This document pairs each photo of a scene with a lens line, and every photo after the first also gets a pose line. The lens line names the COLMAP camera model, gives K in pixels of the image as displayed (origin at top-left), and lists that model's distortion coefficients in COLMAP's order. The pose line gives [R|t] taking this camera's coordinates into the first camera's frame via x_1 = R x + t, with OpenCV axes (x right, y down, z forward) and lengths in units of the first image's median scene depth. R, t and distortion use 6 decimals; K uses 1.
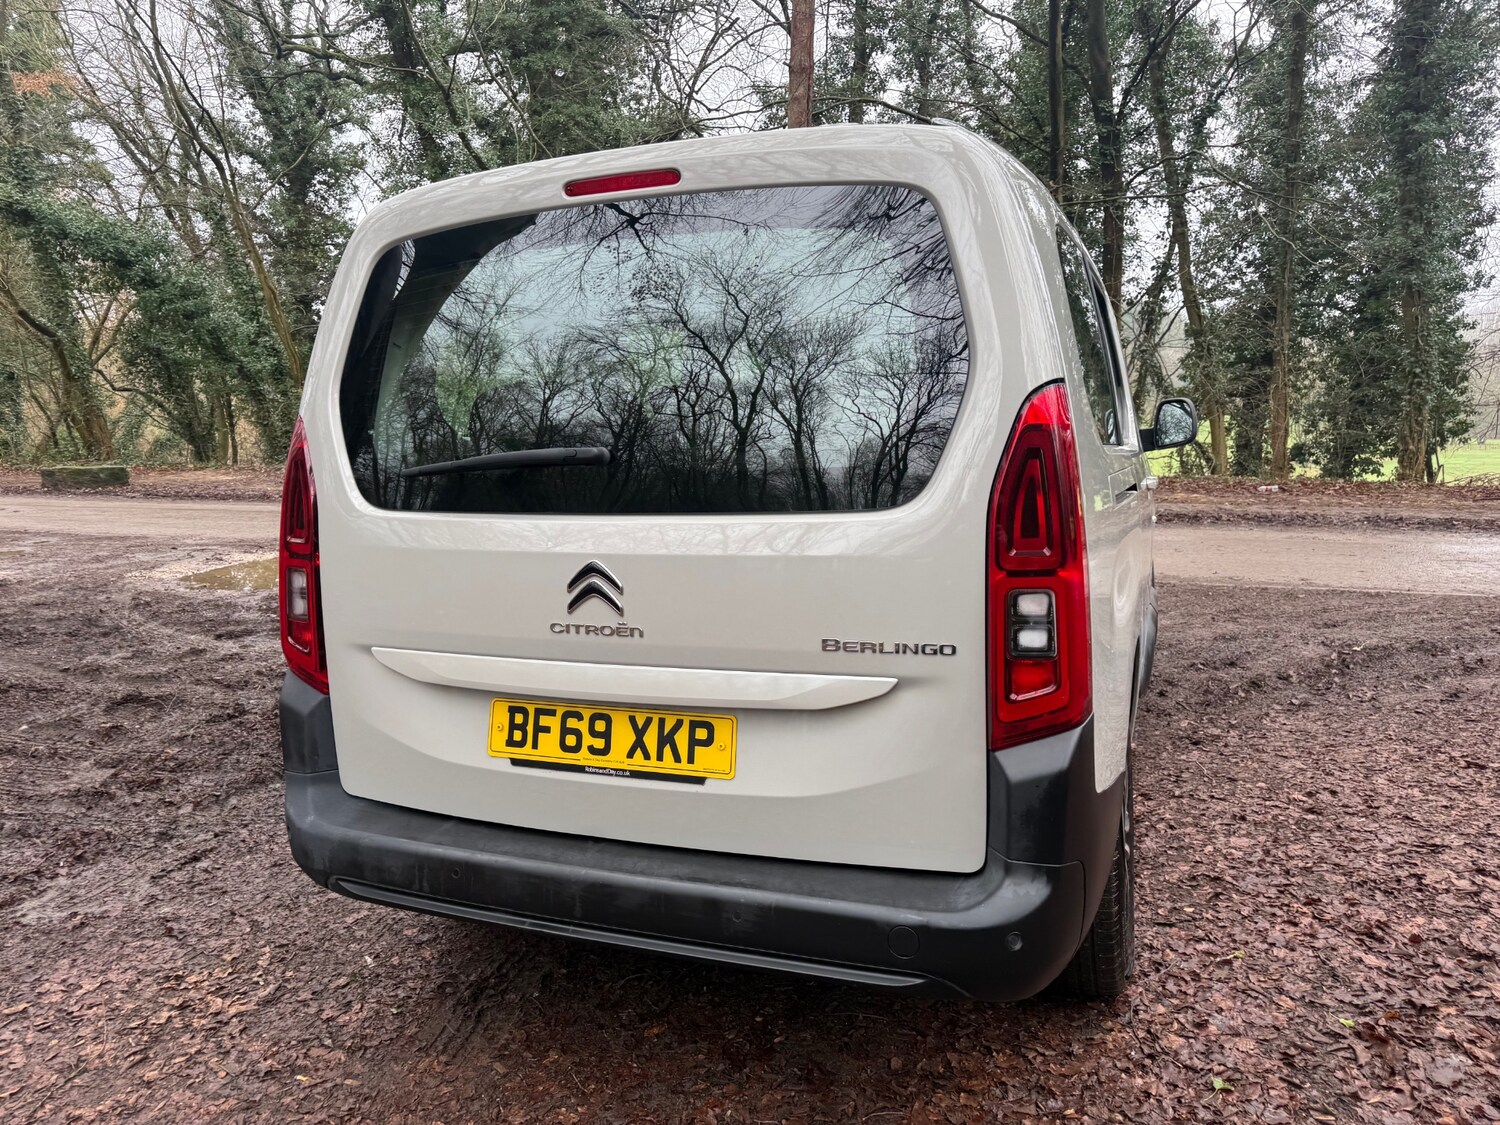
lens RADIAL K [[1064.9, 0, 739.7], [0, 1064.9, 534.7], [0, 0, 1]] dist [0.033507, -0.037076]
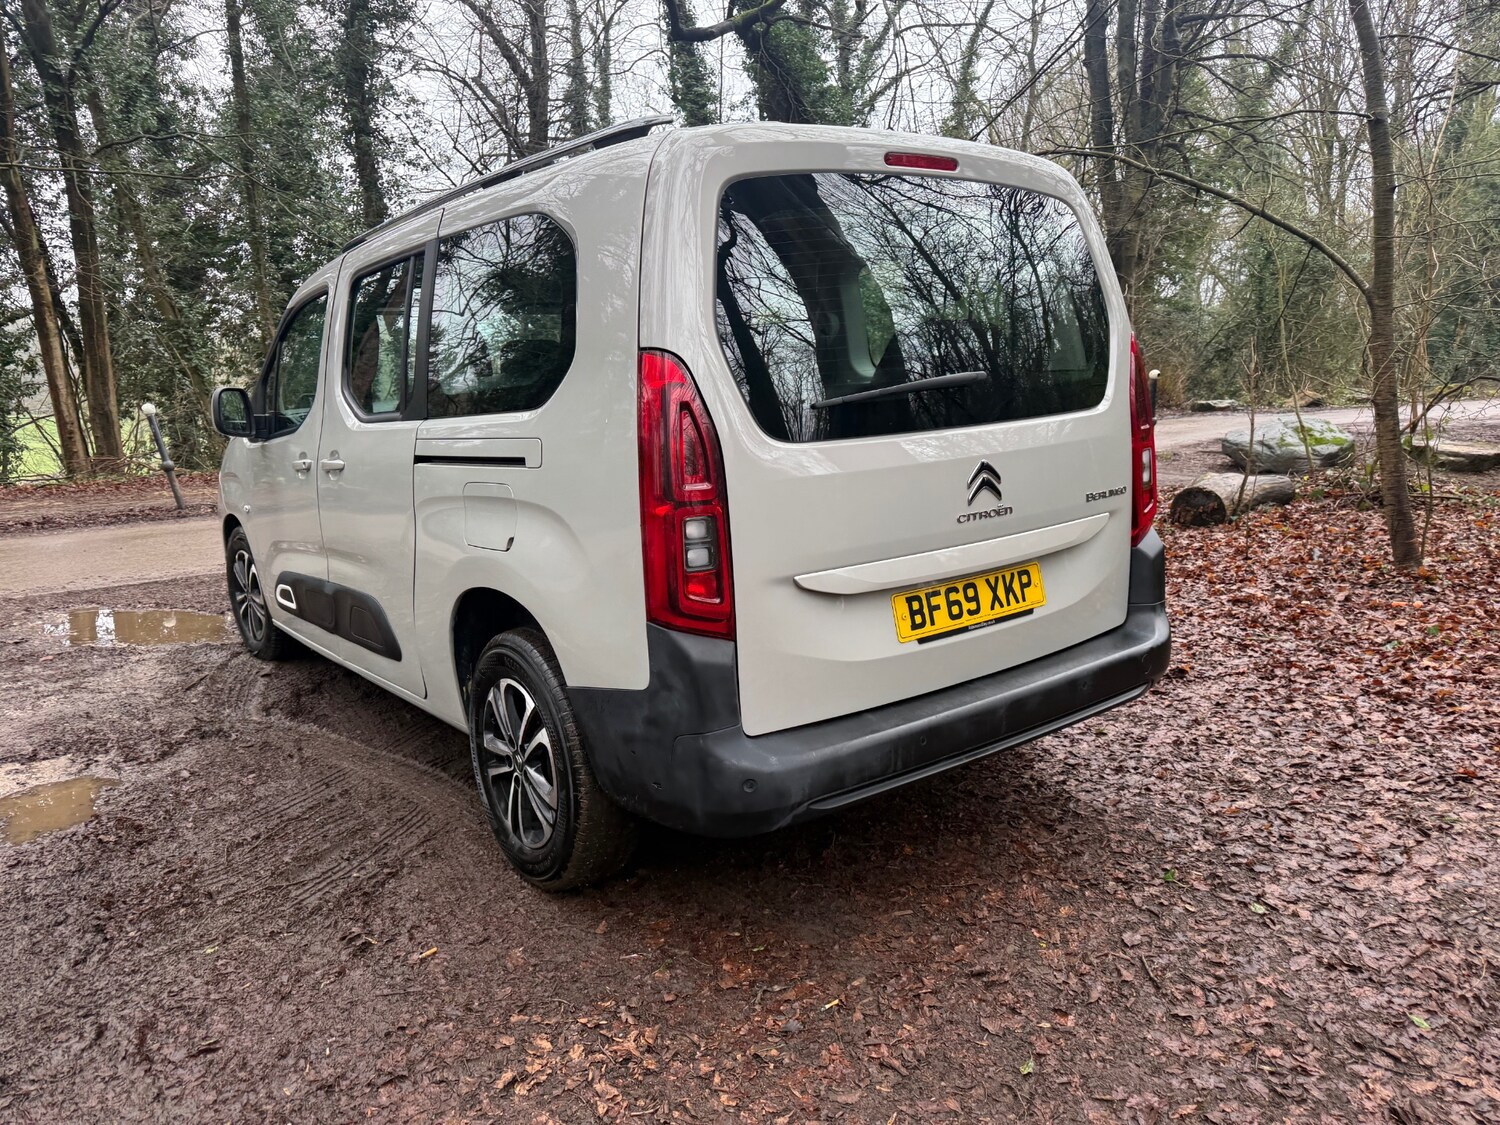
lens RADIAL K [[1064.9, 0, 739.8], [0, 1064.9, 557.9], [0, 0, 1]] dist [0.033507, -0.037076]
pose [[0.545453, -0.149653, 0.824673, -1.353563], [0.128594, 0.987223, 0.094096, -0.019101], [-0.828218, 0.054723, 0.557728, 0.517259]]
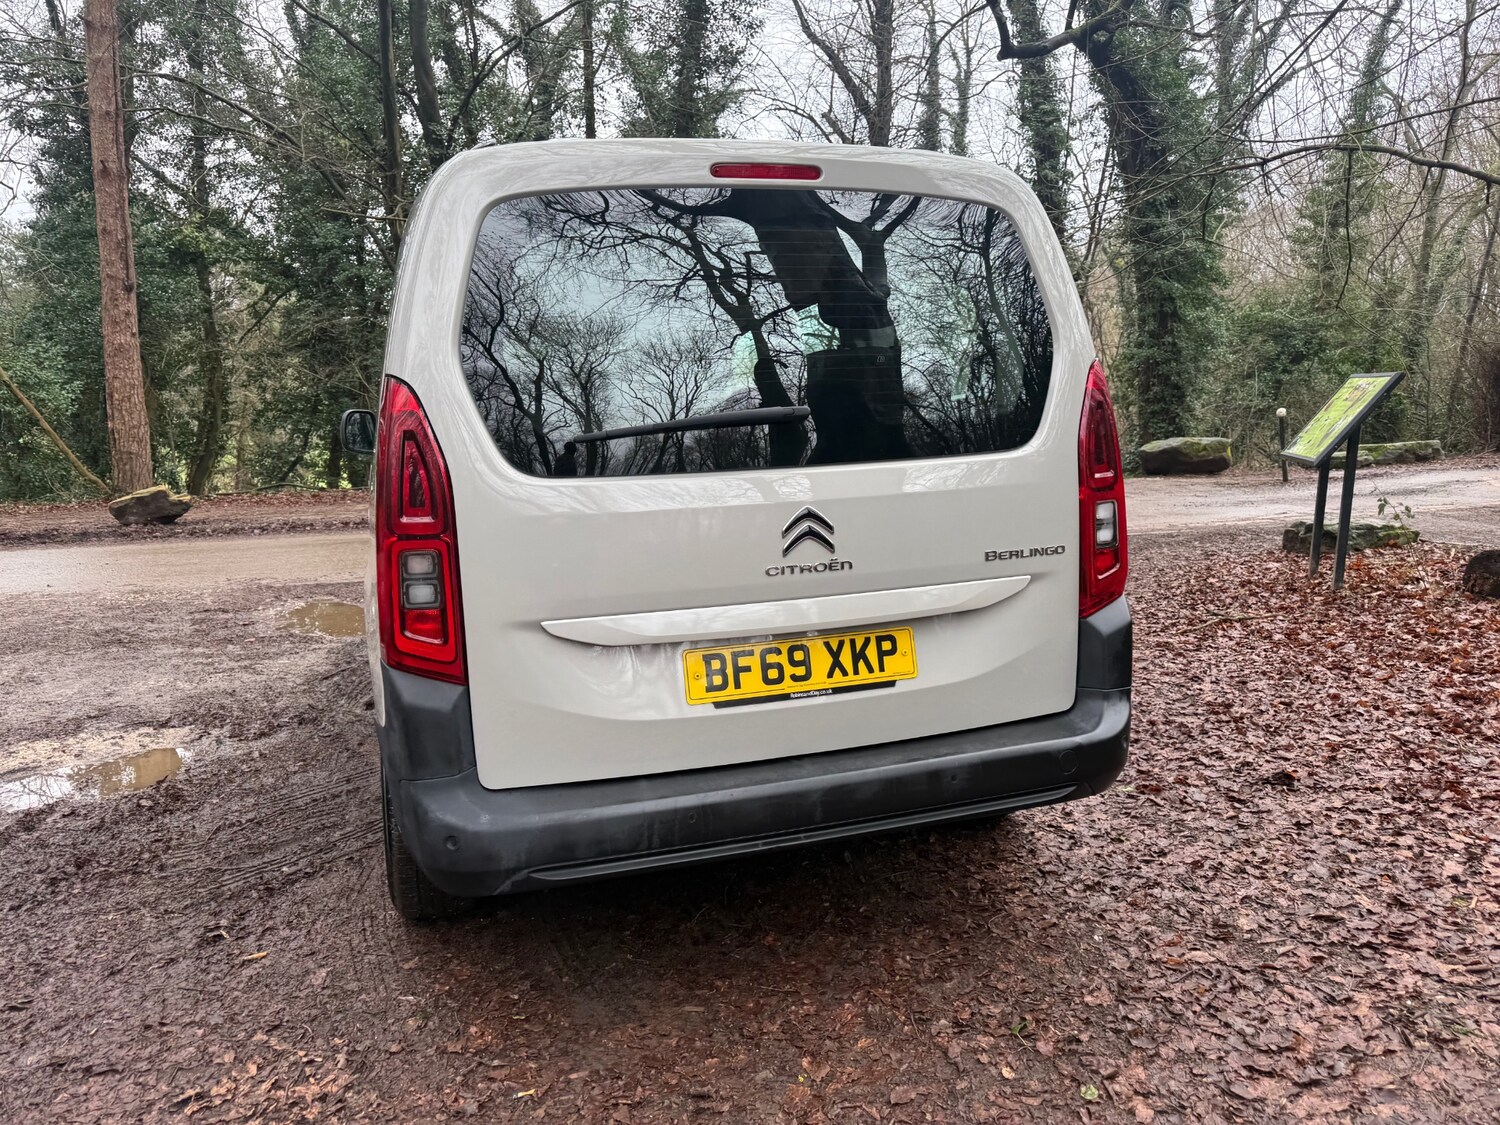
lens RADIAL K [[1064.9, 0, 728.1], [0, 1064.9, 554.7], [0, 0, 1]] dist [0.033507, -0.037076]
pose [[0.794560, -0.086925, 0.600932, -0.866689], [0.084897, 0.995882, 0.031803, 0.031385], [-0.601222, 0.025748, 0.798667, 0.146053]]
